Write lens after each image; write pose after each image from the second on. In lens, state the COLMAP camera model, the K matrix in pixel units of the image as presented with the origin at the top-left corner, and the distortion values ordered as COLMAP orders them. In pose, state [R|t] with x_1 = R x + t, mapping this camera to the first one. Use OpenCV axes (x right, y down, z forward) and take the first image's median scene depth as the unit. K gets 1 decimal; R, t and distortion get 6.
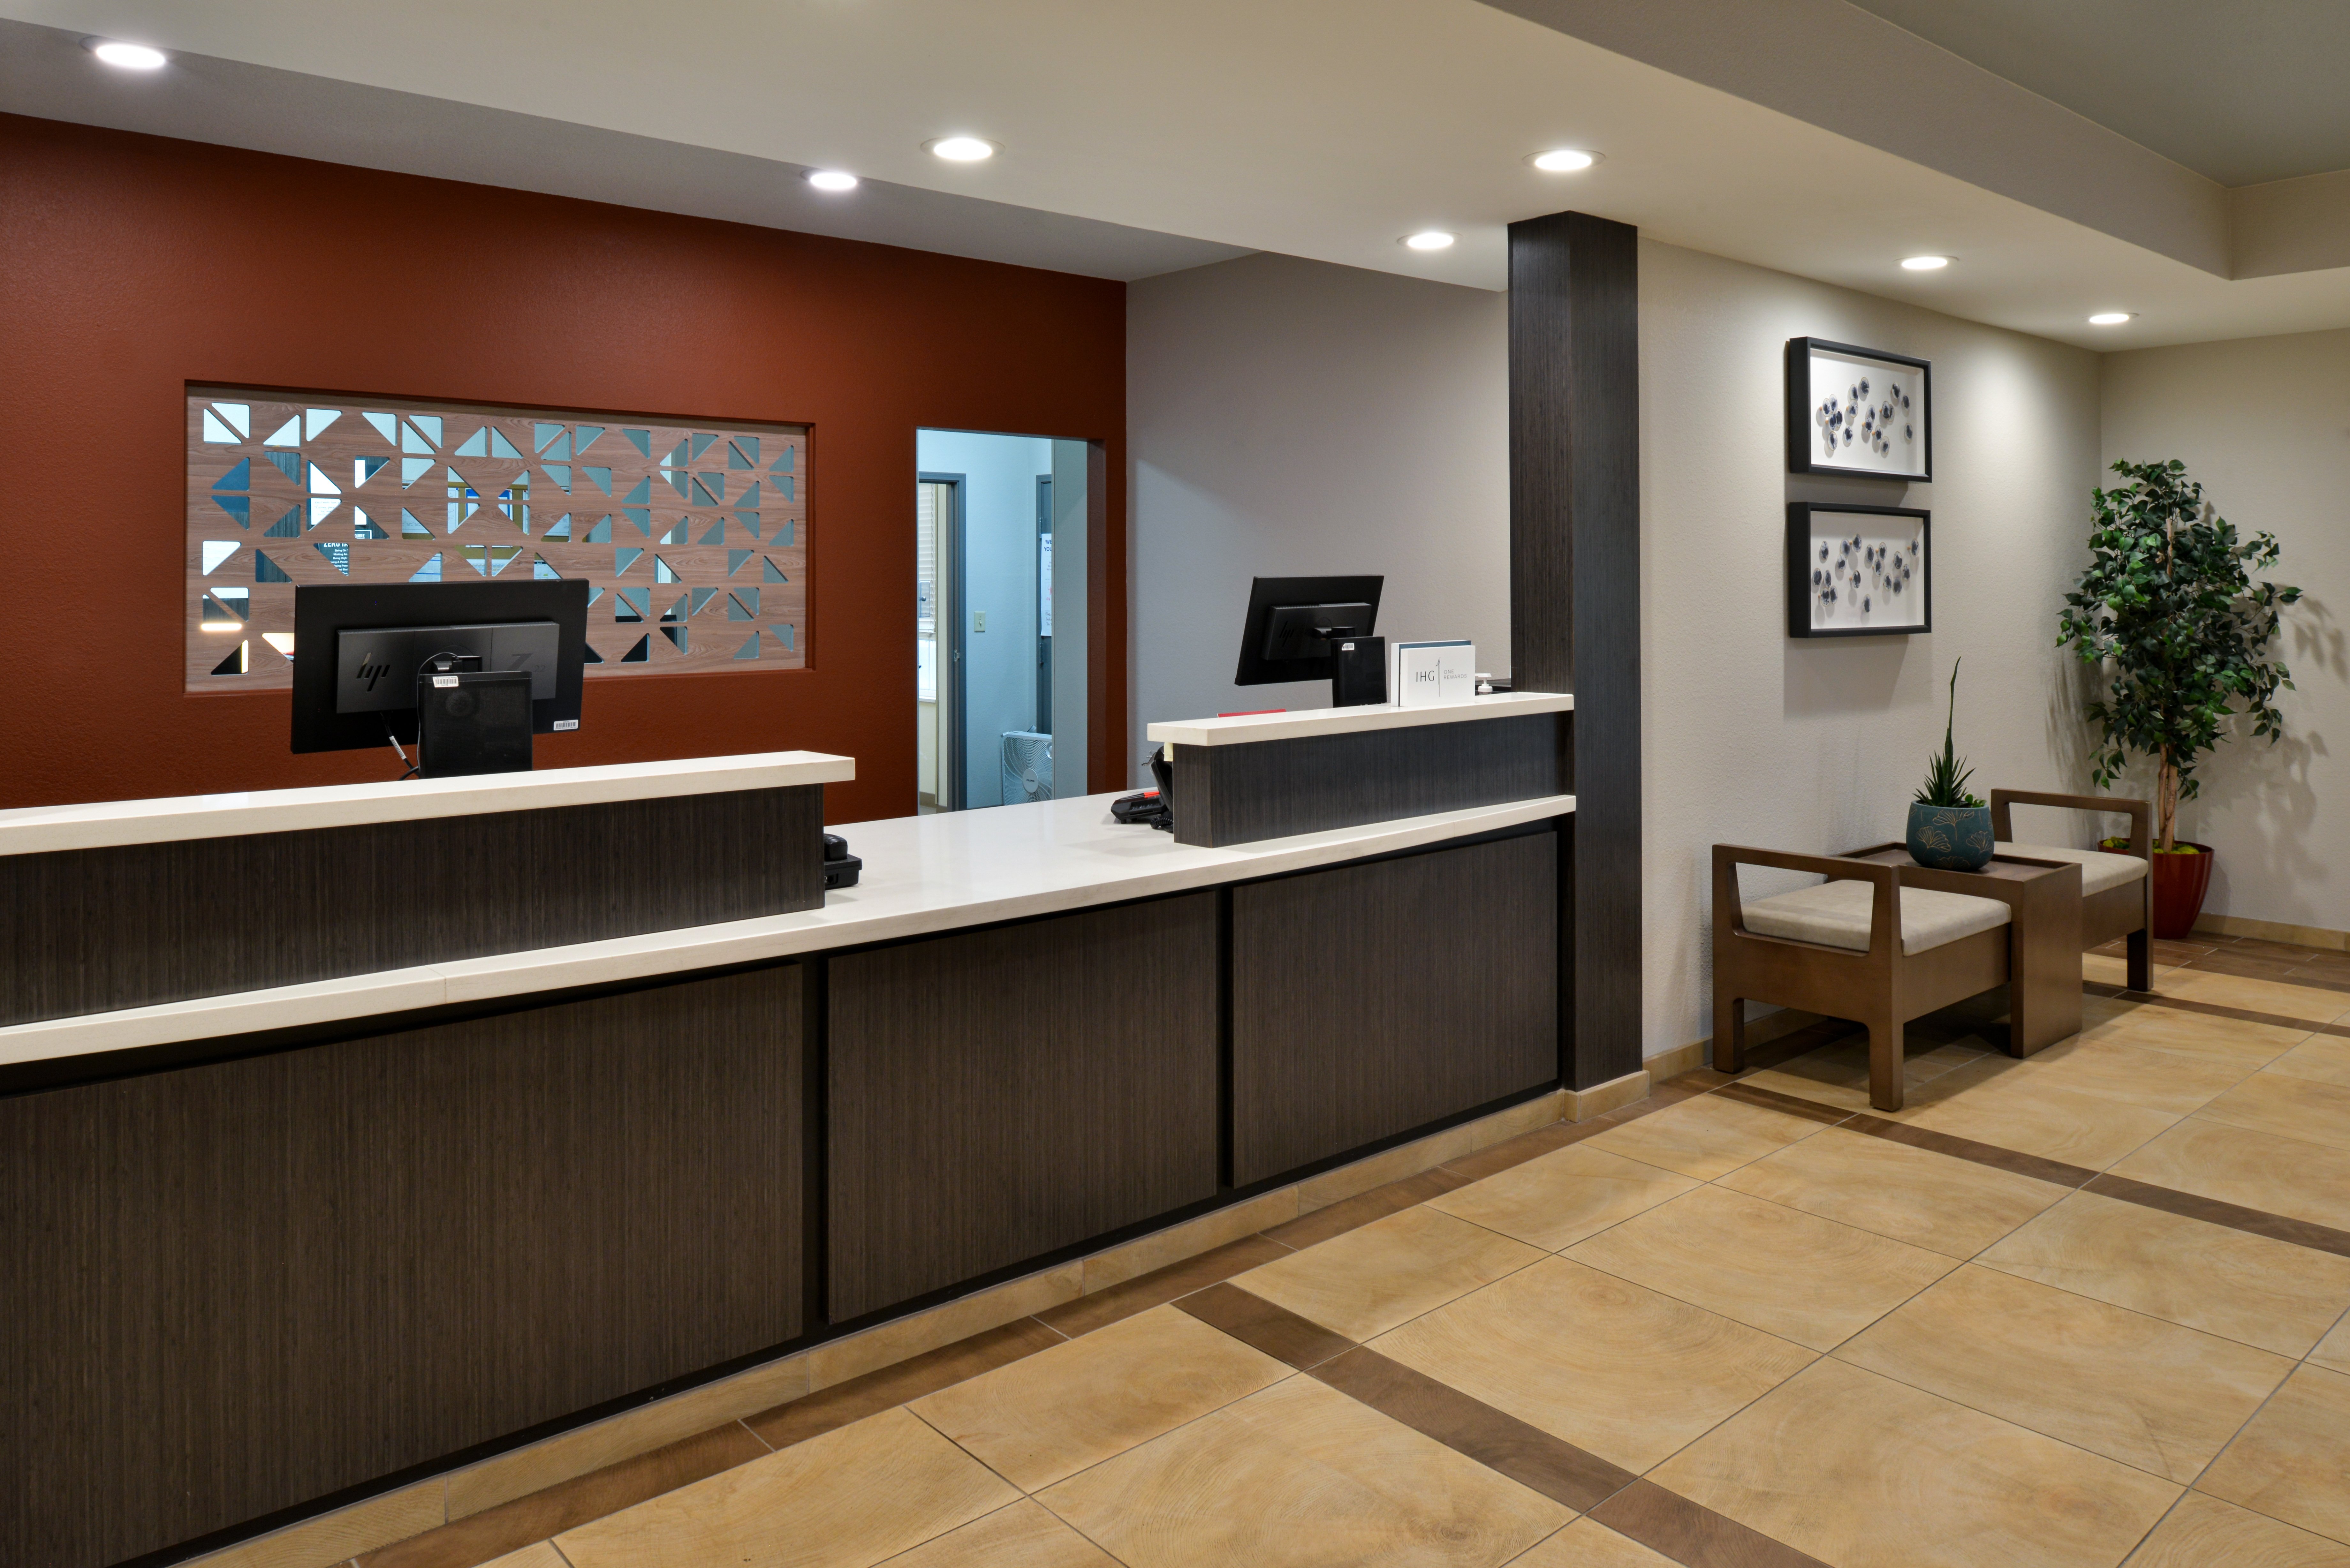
lens RADIAL K [[1605.1, 0, 1177.2], [0, 1605.1, 577.3], [0, 0, 1]] dist [-0.006227, -0.008492]
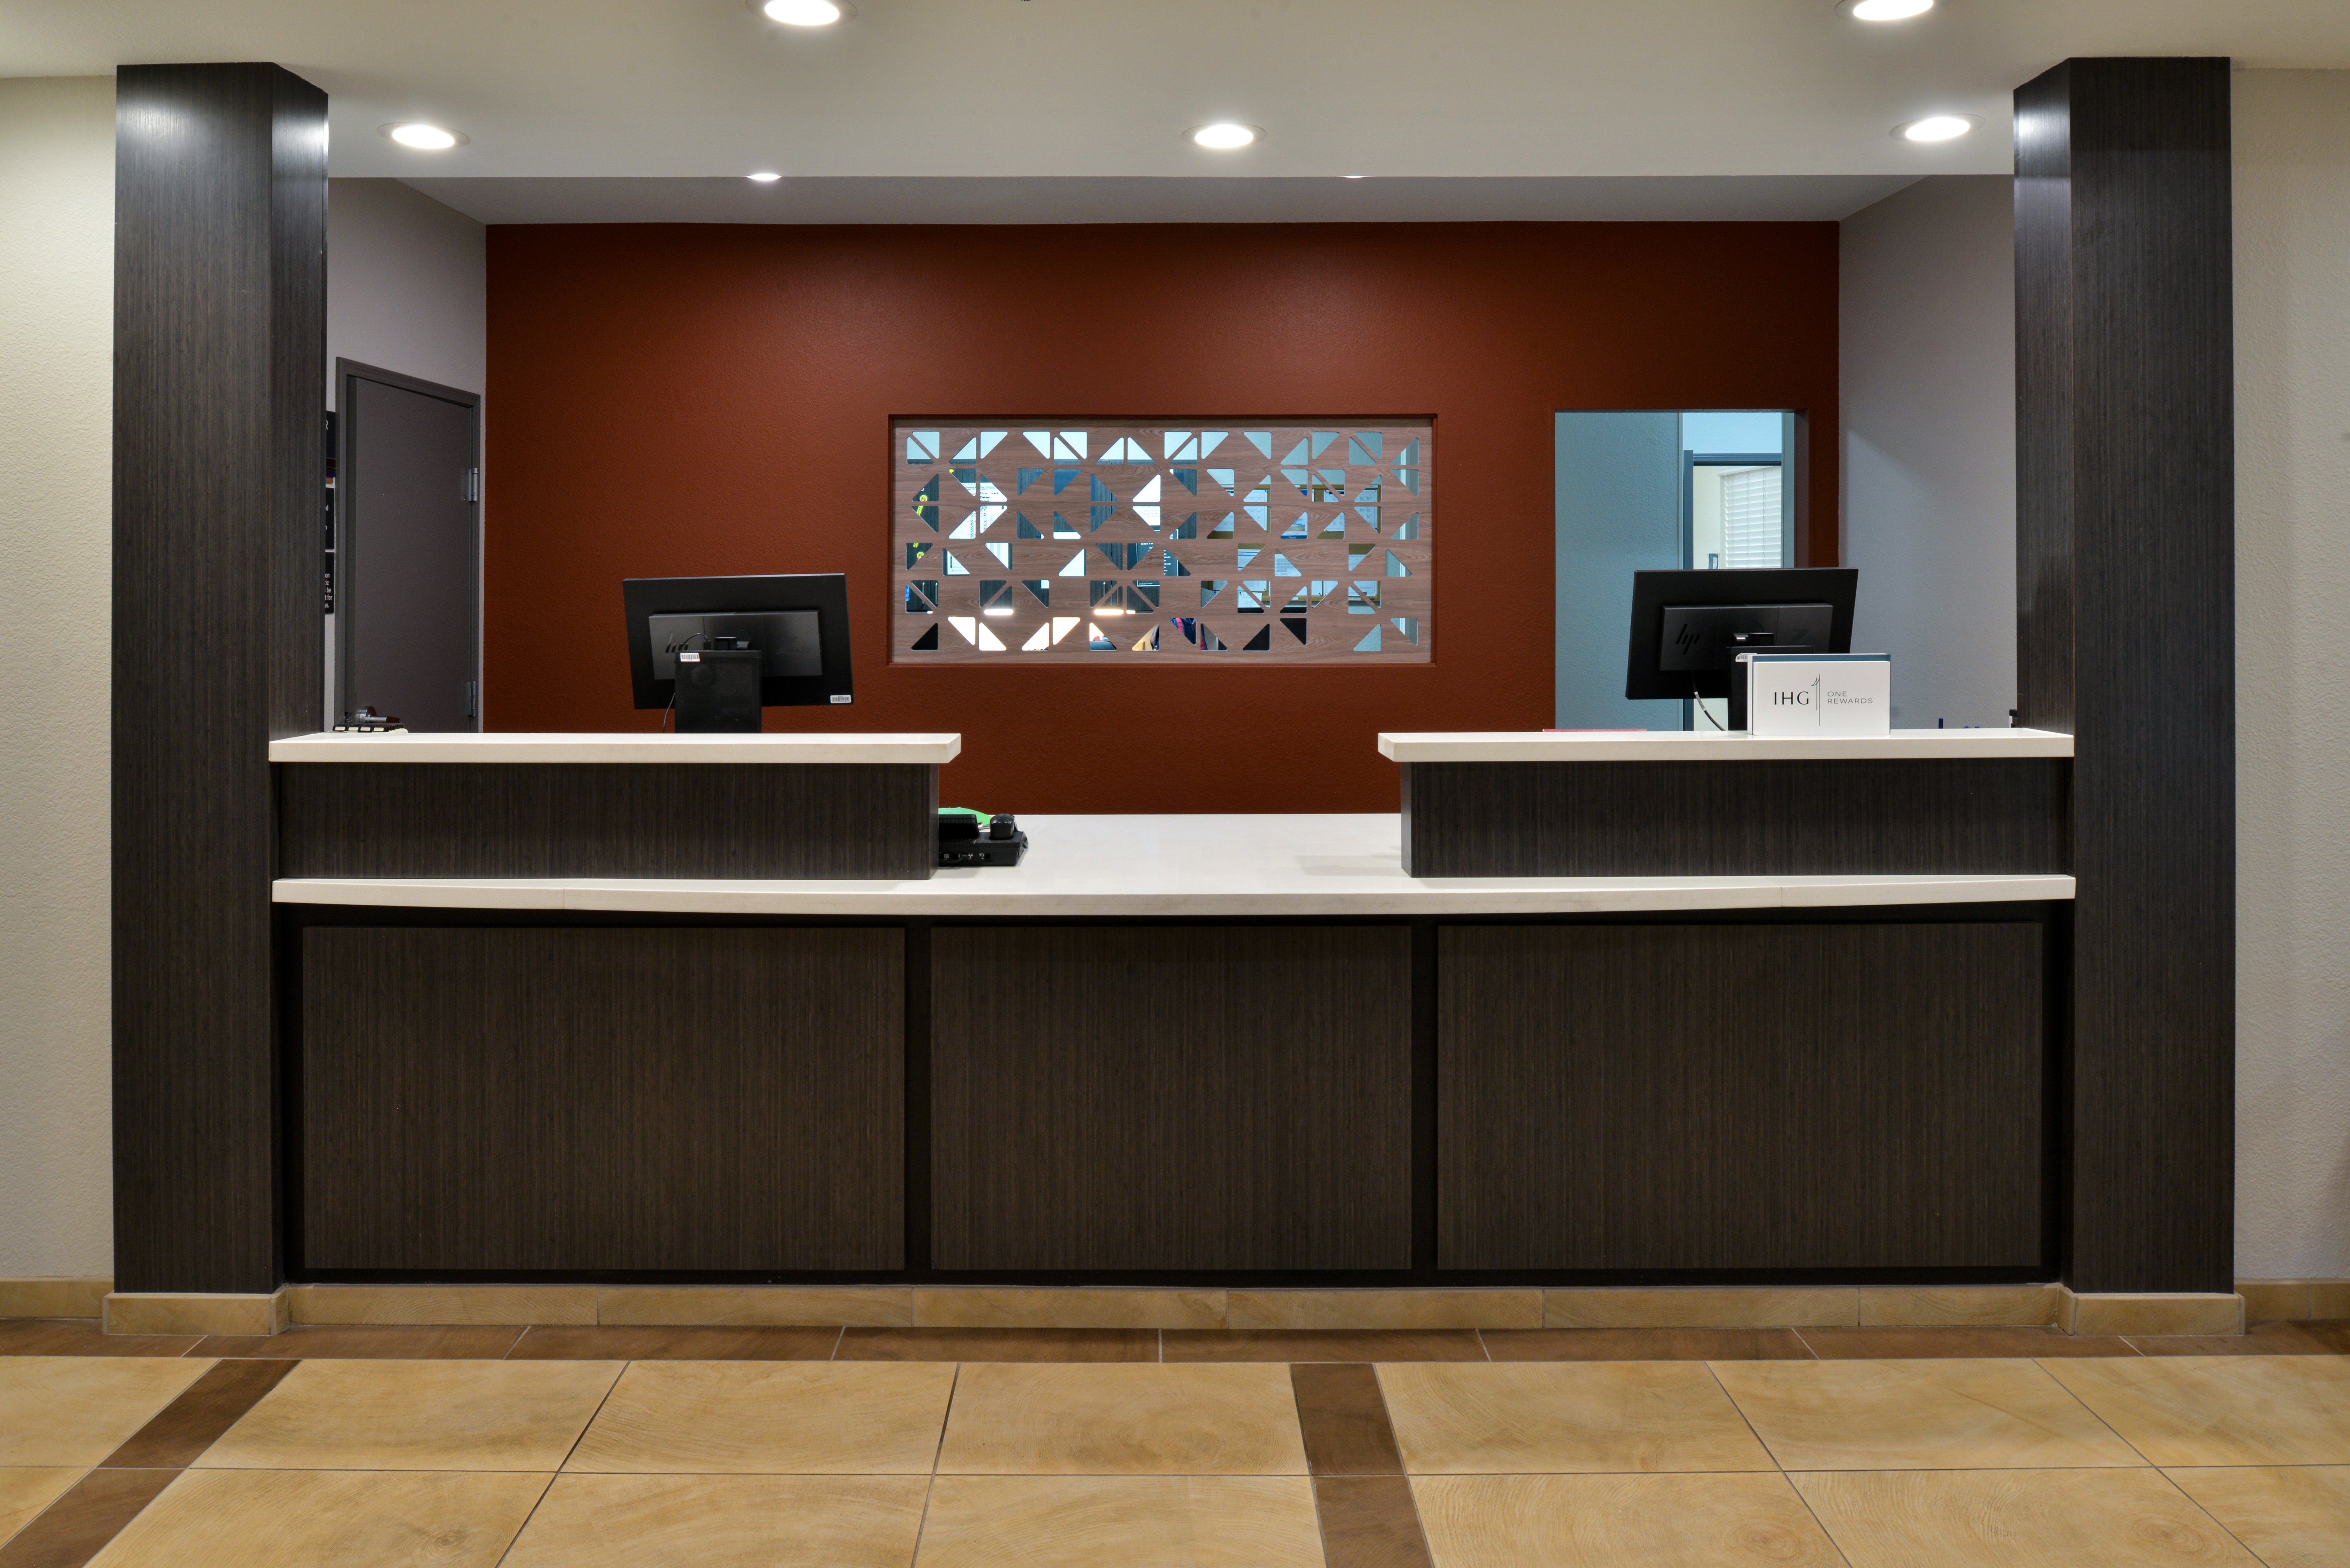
lens RADIAL K [[1630.7, 0, 1167.2], [0, 1630.7, 566.2], [0, 0, 1]] dist [-0.008064, -0.005822]
pose [[0.752526, -0.002909, -0.658556, 0.586180], [0.001926, 0.999996, -0.002216, -0.001497], [0.658560, 0.000400, 0.752529, 0.266563]]
